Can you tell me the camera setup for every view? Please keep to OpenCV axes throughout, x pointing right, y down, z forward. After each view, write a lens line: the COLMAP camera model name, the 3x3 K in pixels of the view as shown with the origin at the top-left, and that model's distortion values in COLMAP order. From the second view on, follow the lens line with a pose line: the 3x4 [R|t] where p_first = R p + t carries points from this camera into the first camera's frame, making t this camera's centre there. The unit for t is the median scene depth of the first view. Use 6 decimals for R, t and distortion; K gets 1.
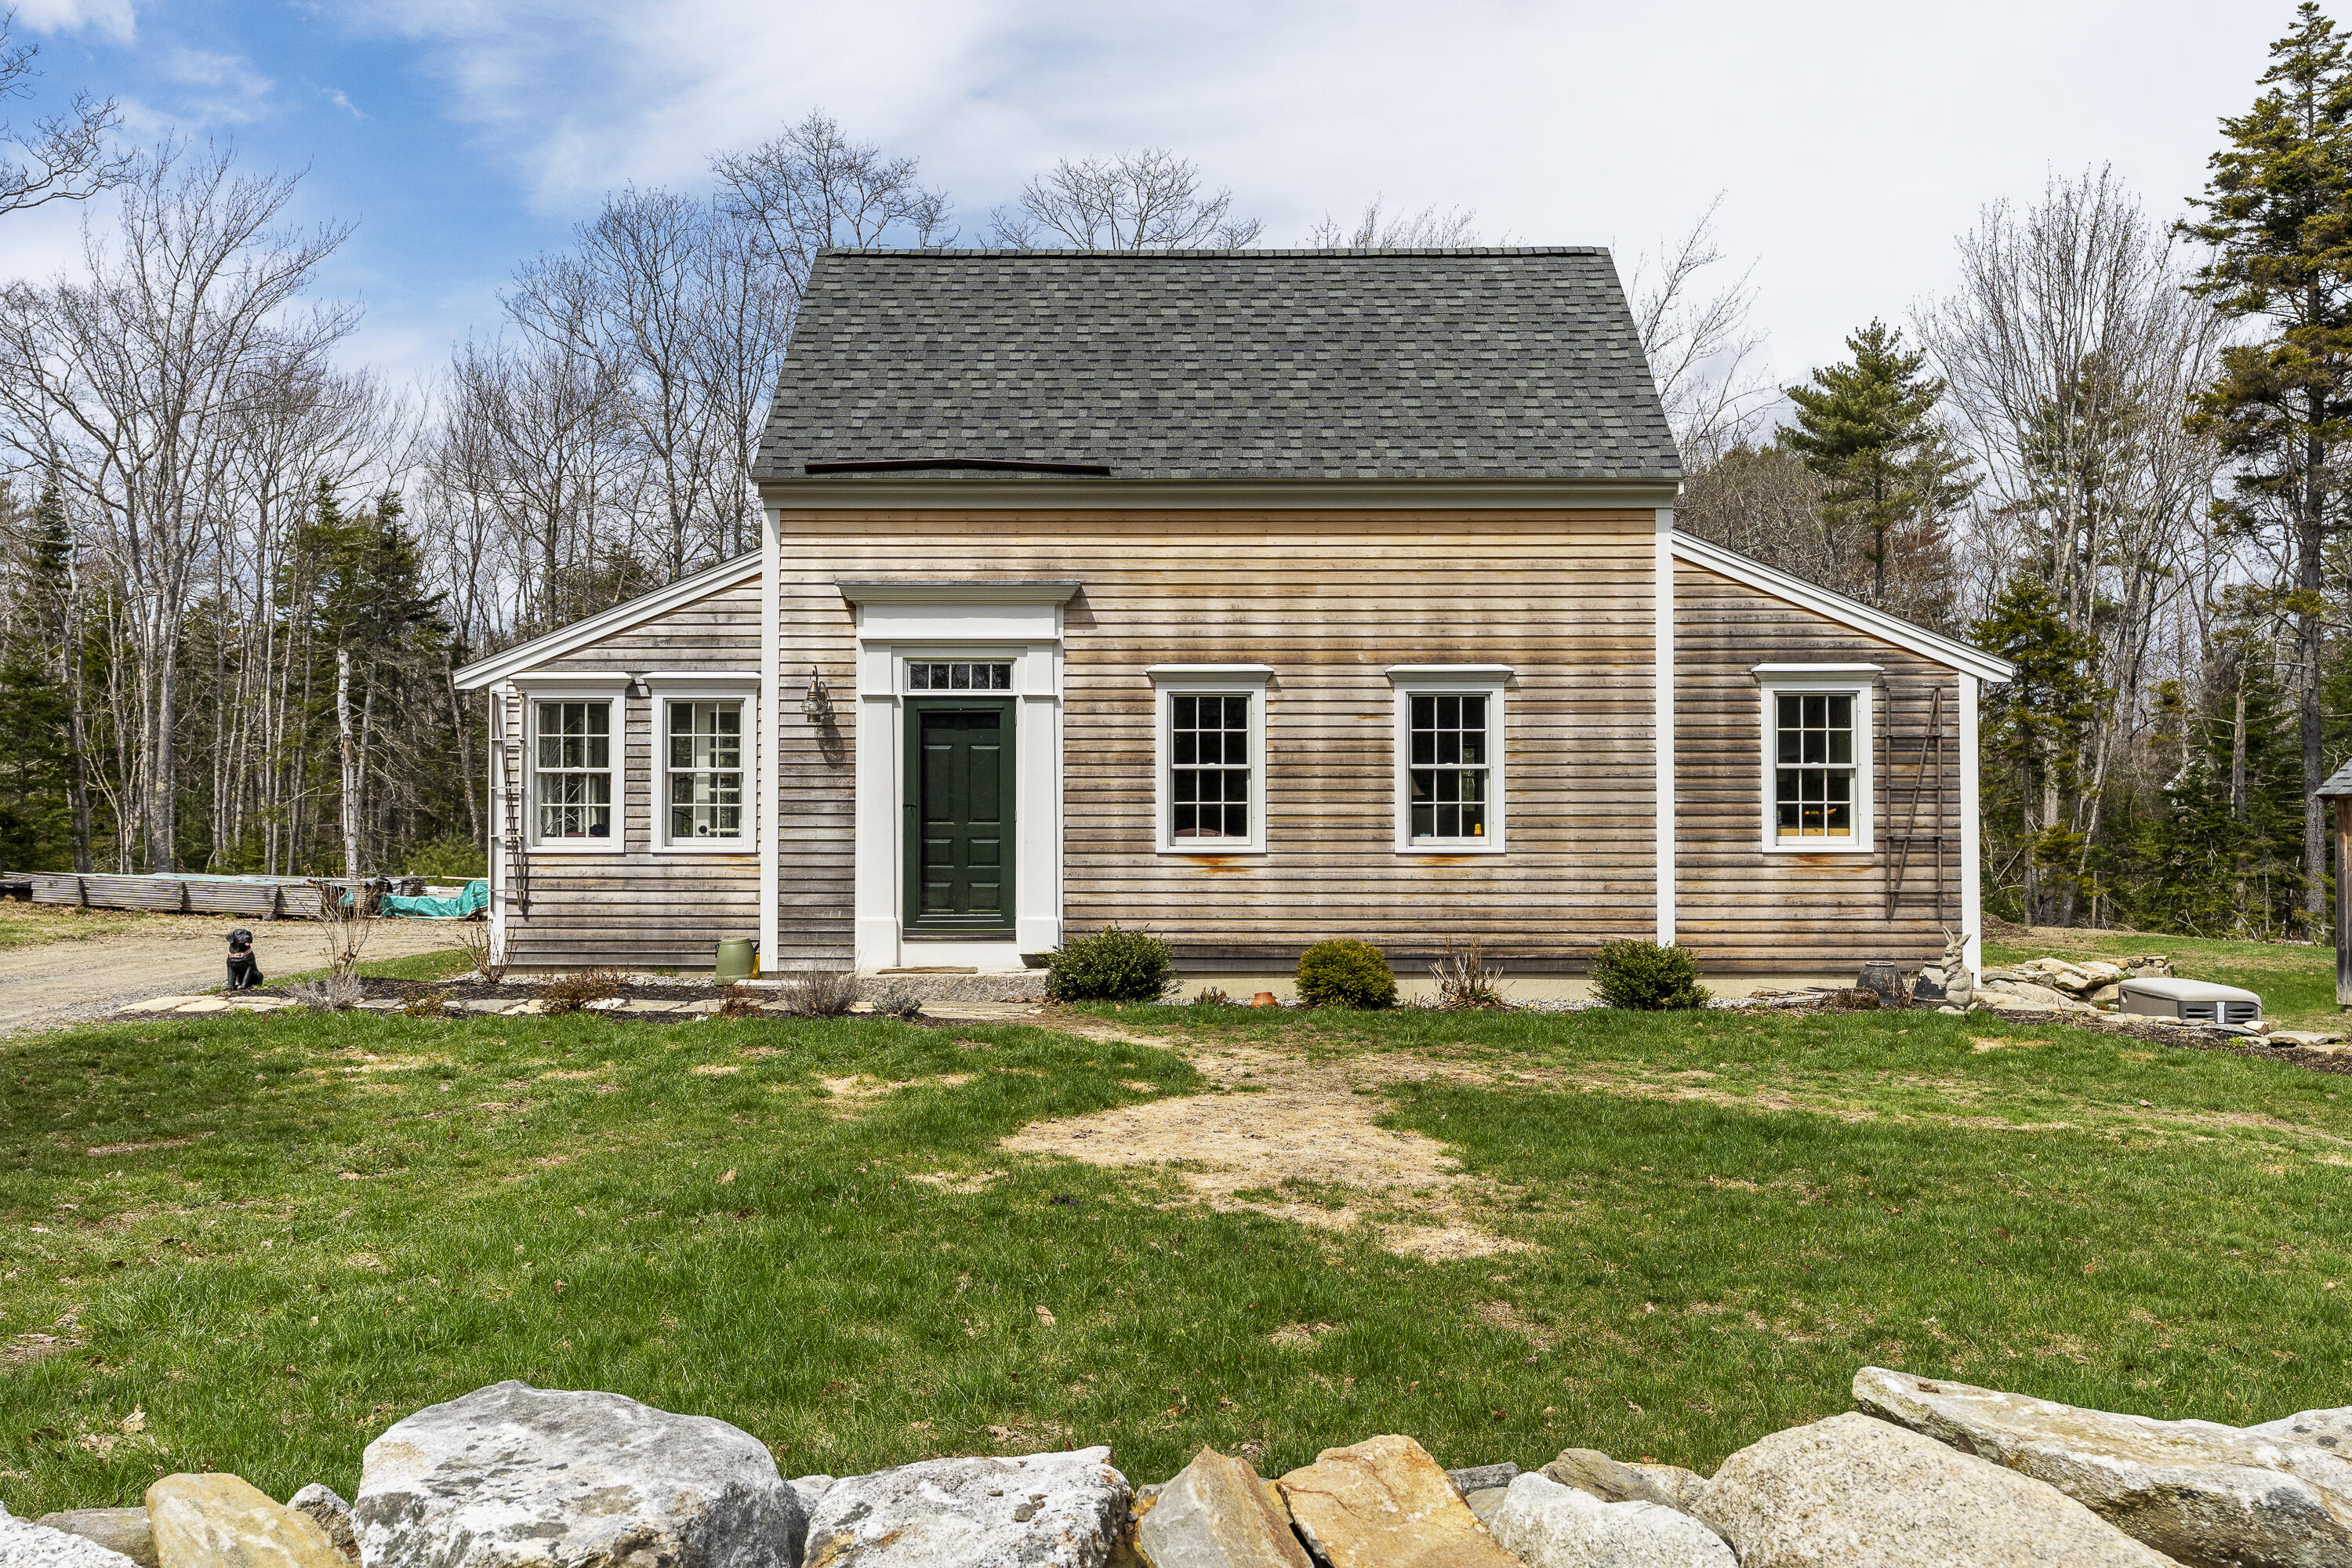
lens RADIAL K [[1853.0, 0, 1174.8], [0, 1853.0, 779.9], [0, 0, 1]] dist [0.000115, 0.000639]
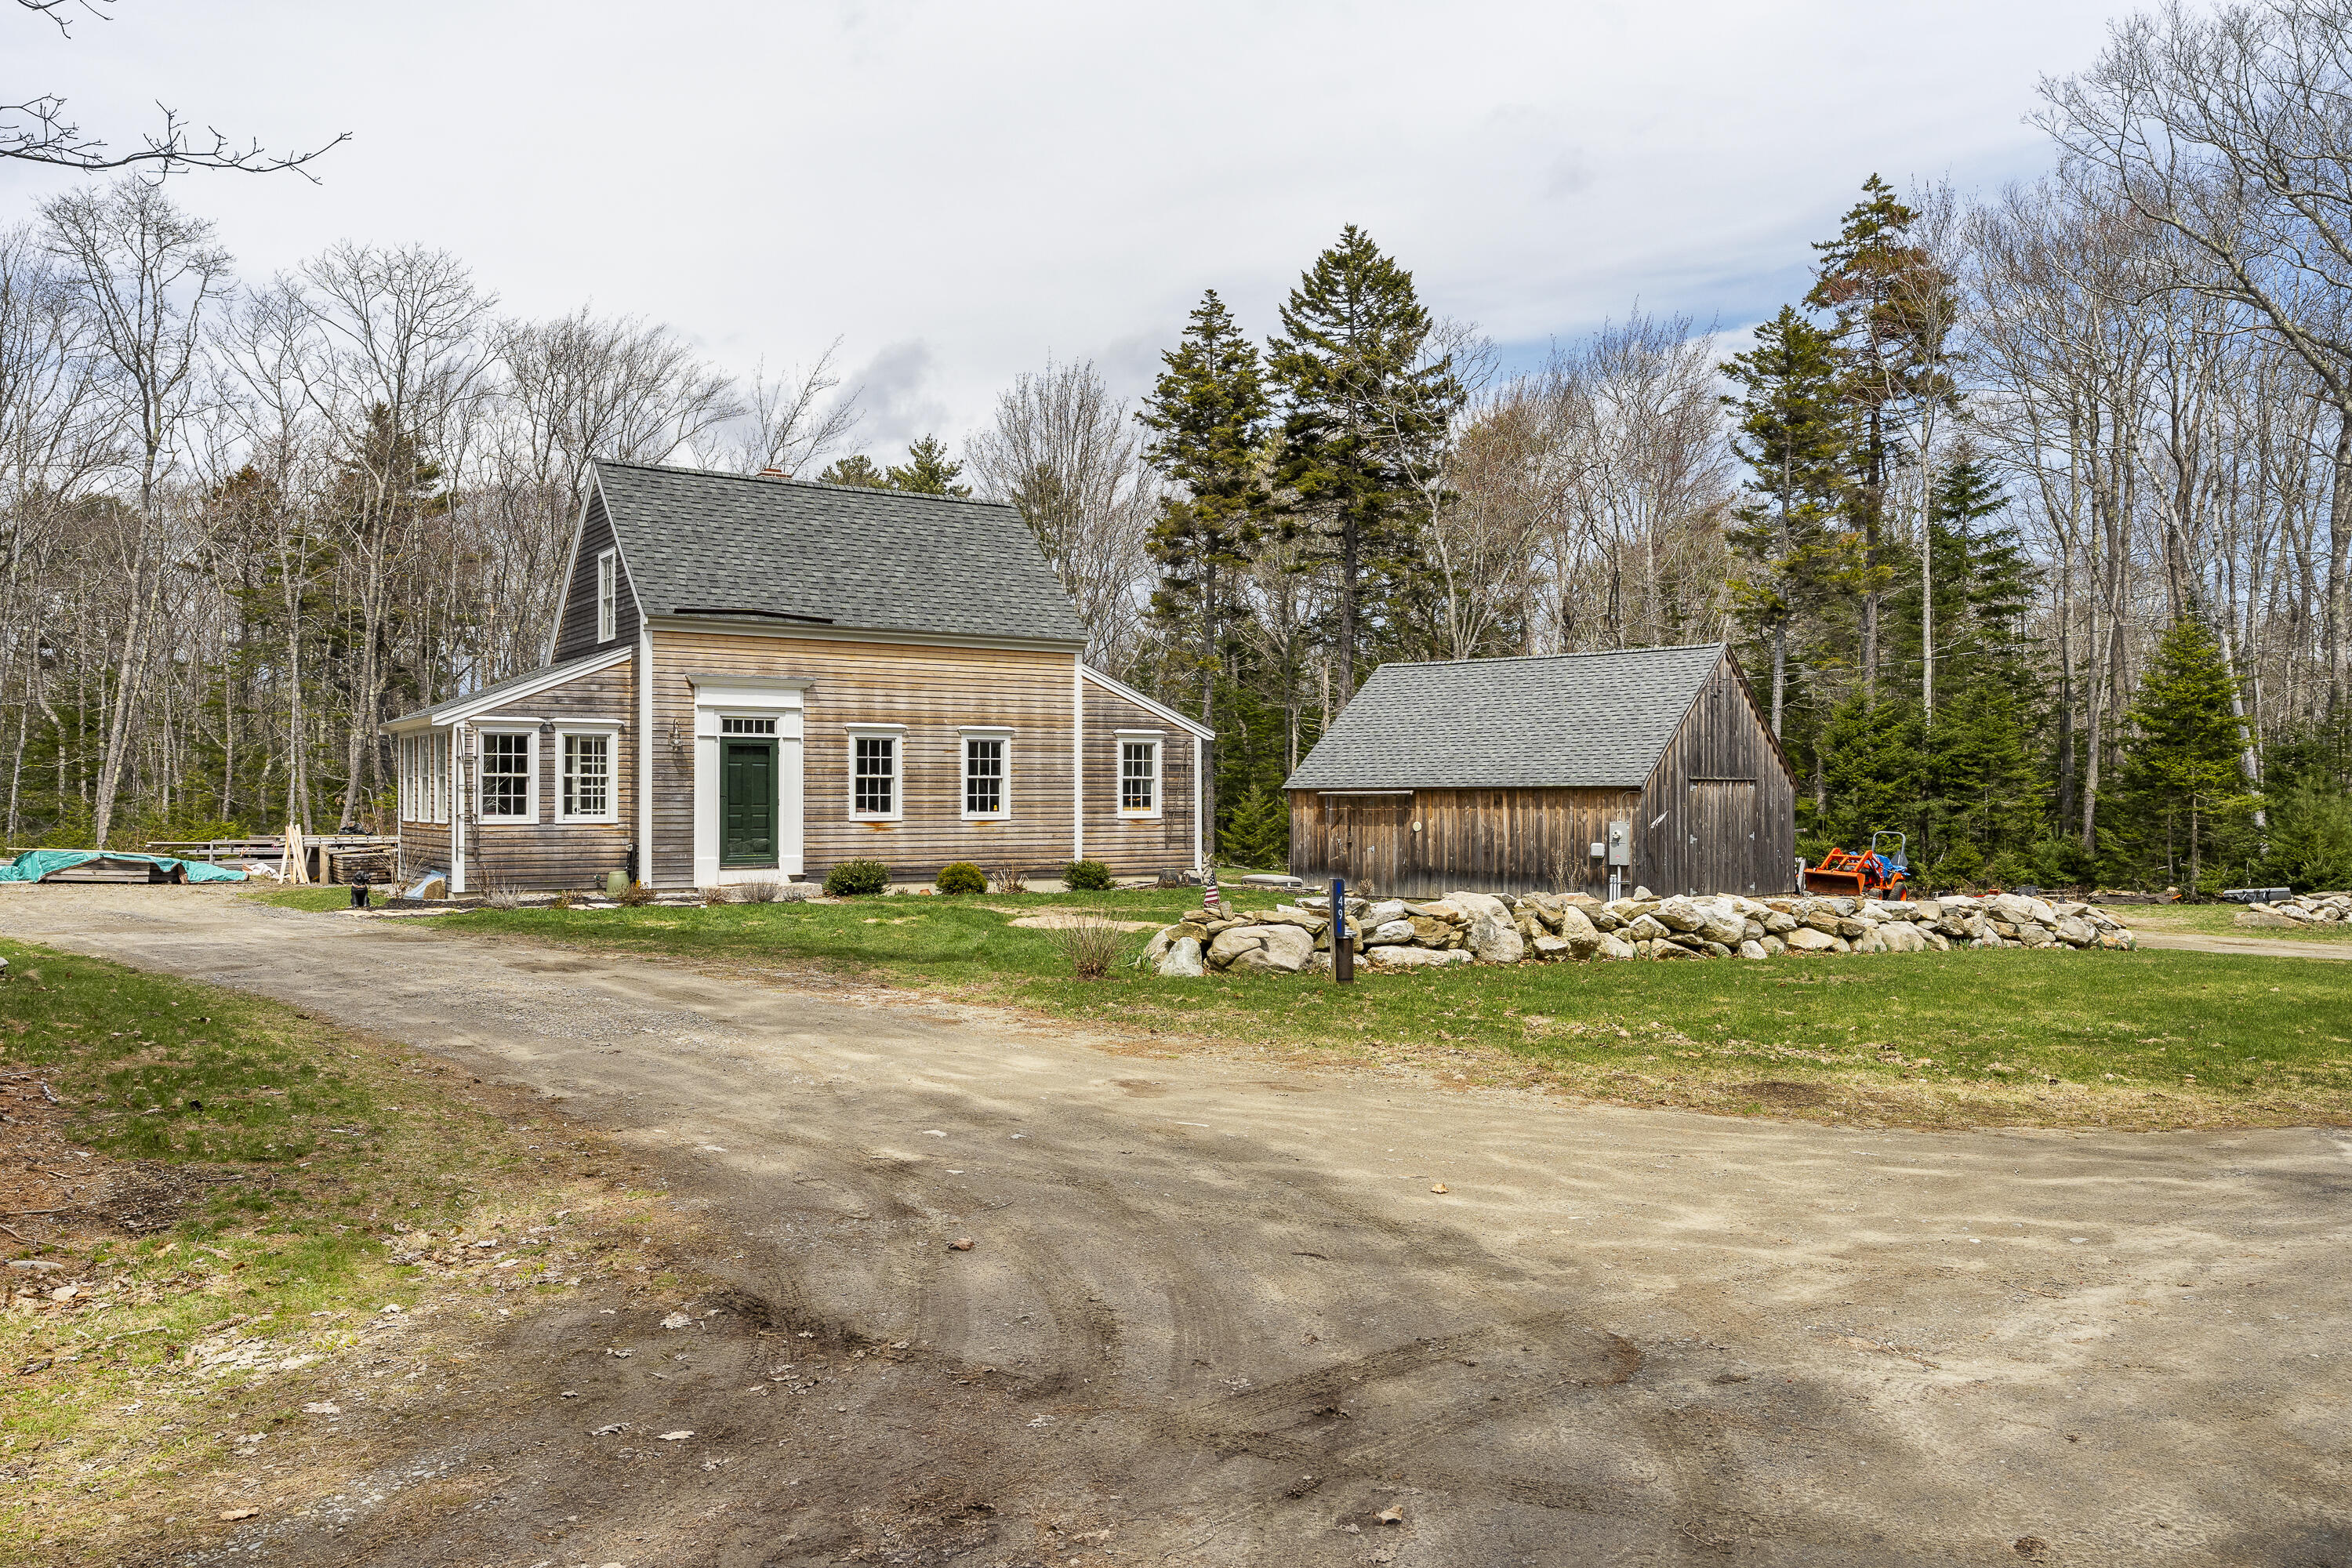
lens RADIAL K [[1747.1, 0, 1173.8], [0, 1747.1, 770.9], [0, 0, 1]] dist [0.003286, -0.000898]
pose [[0.827890, 0.007792, 0.560836, -0.745015], [-0.012431, 0.999913, 0.004459, -0.024662], [-0.560753, -0.010663, 0.827915, -0.683459]]
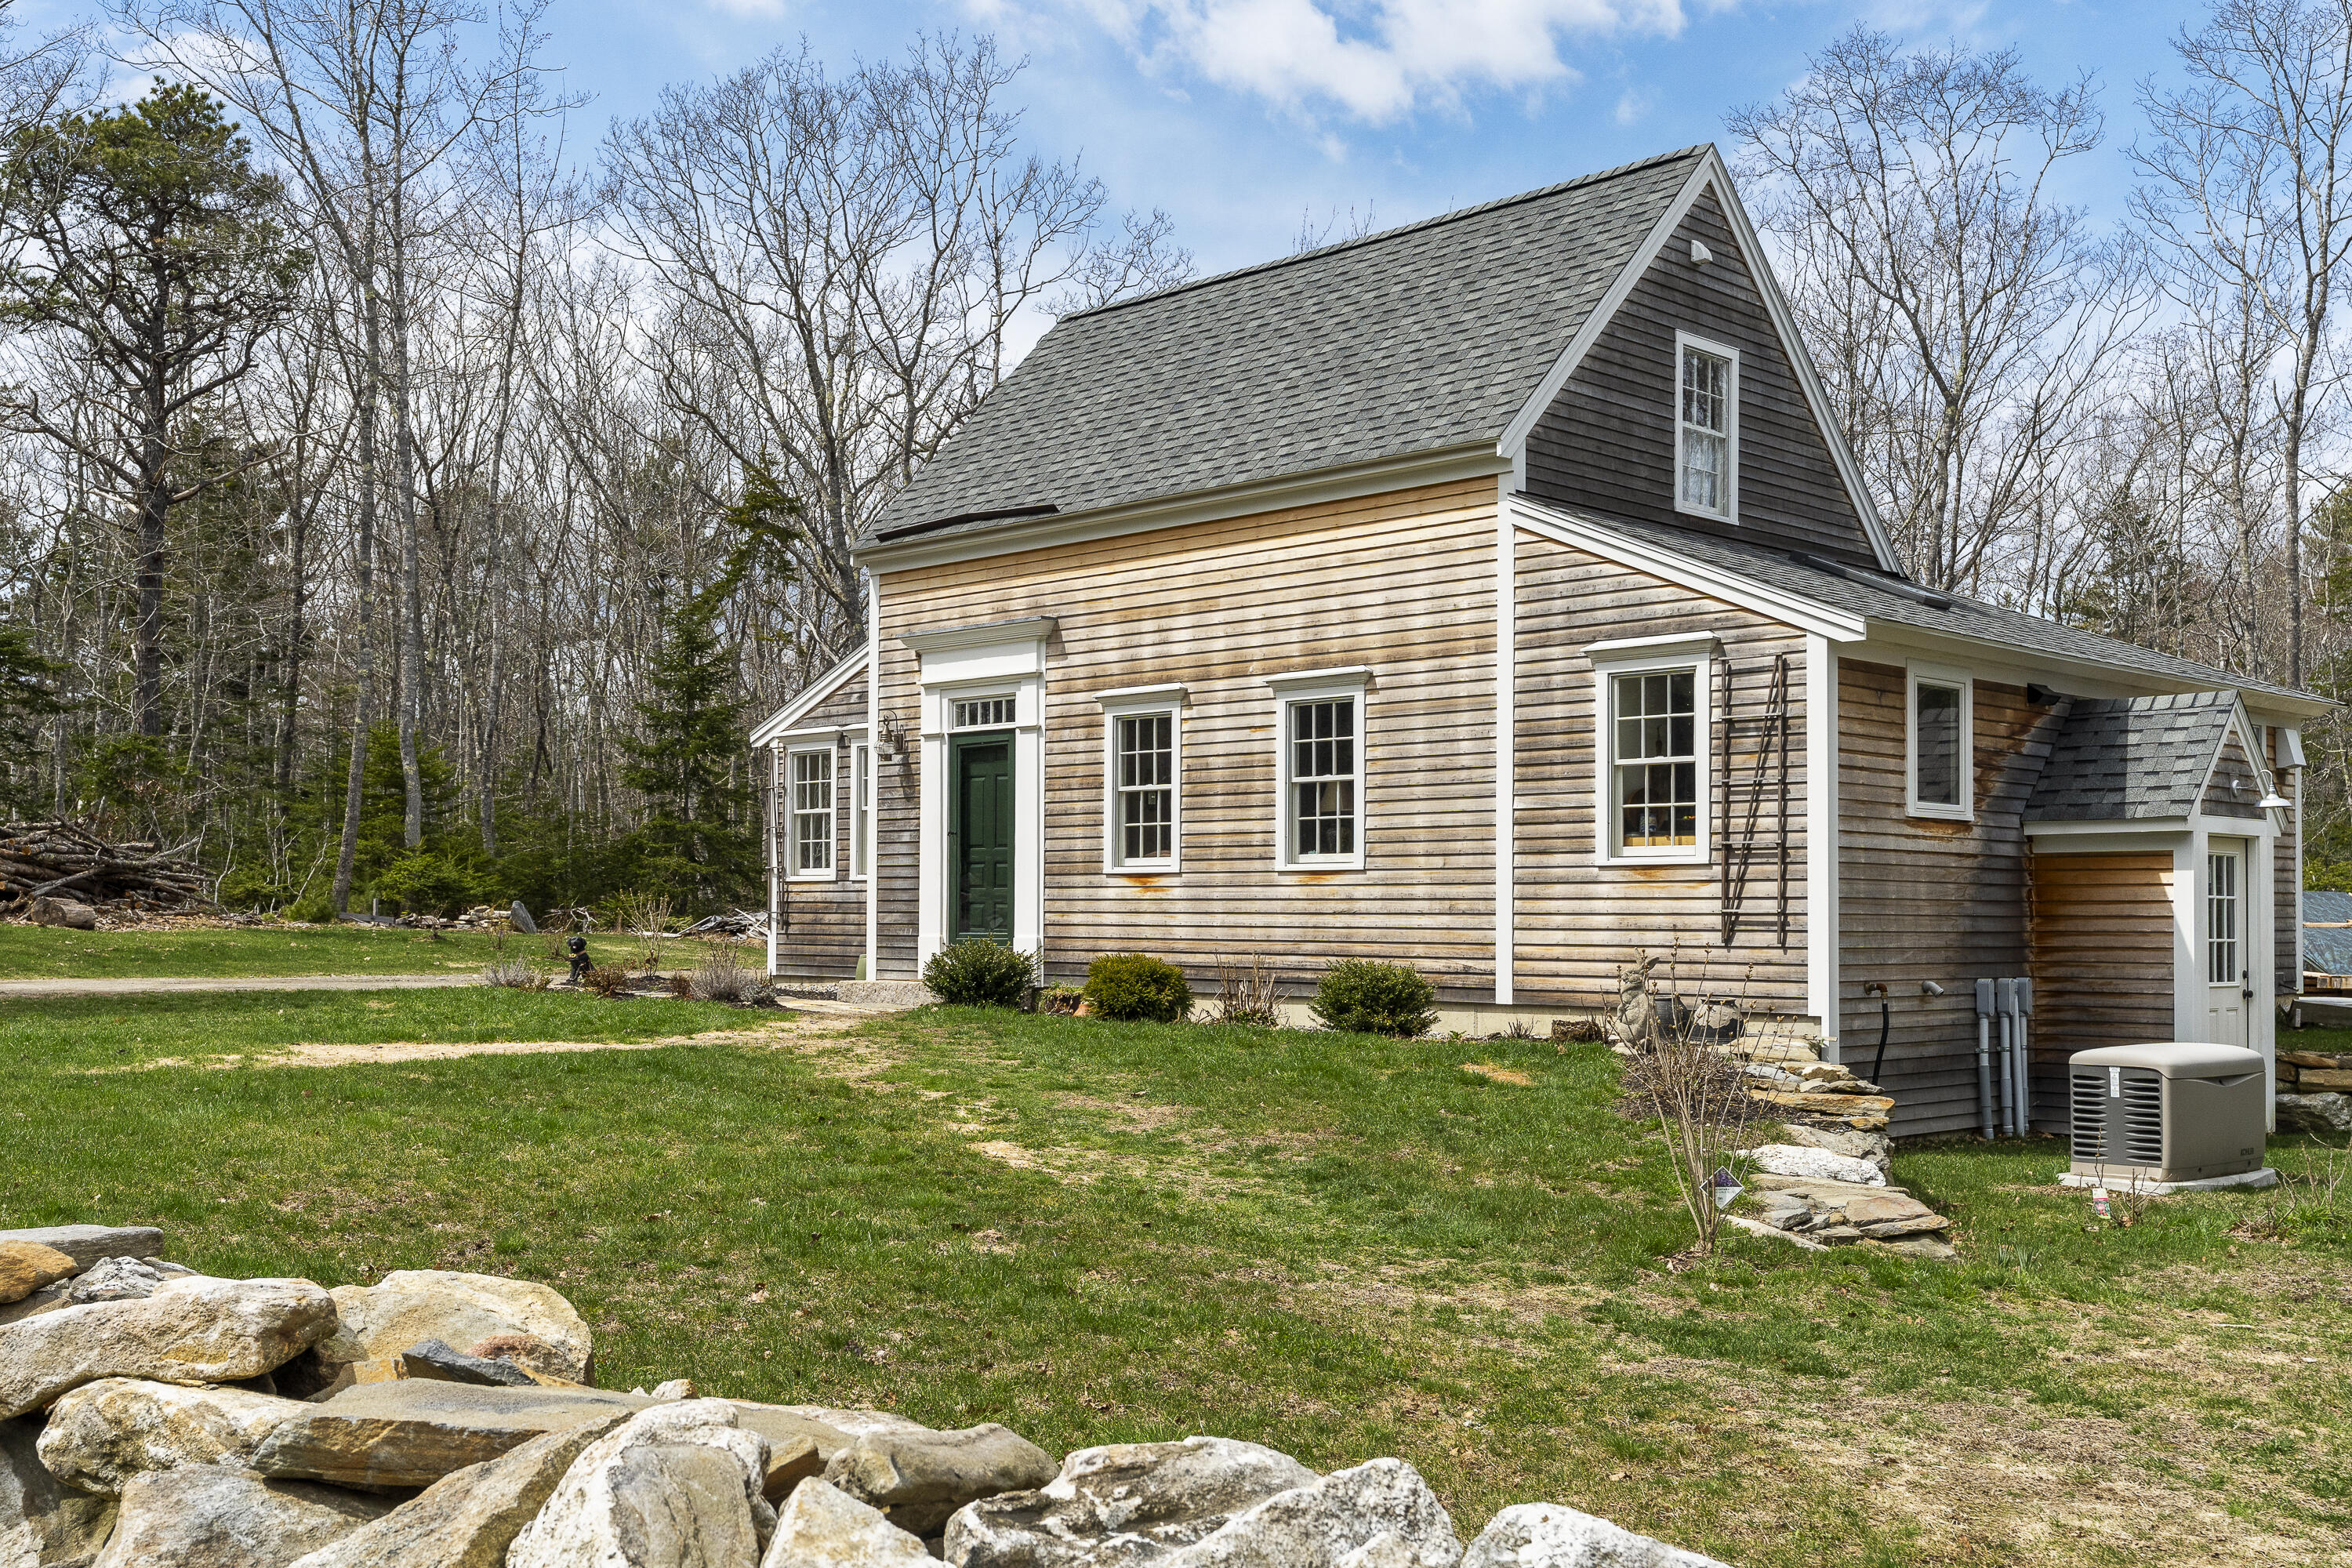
lens RADIAL K [[2334.3, 0, 1174.1], [0, 2334.3, 806.7], [0, 0, 1]] dist [-0.022241, 0.000000]
pose [[0.713116, -0.029717, -0.700415, 0.917794], [0.007785, 0.999375, -0.034476, 0.046992], [0.701002, 0.019133, 0.712902, 0.109159]]
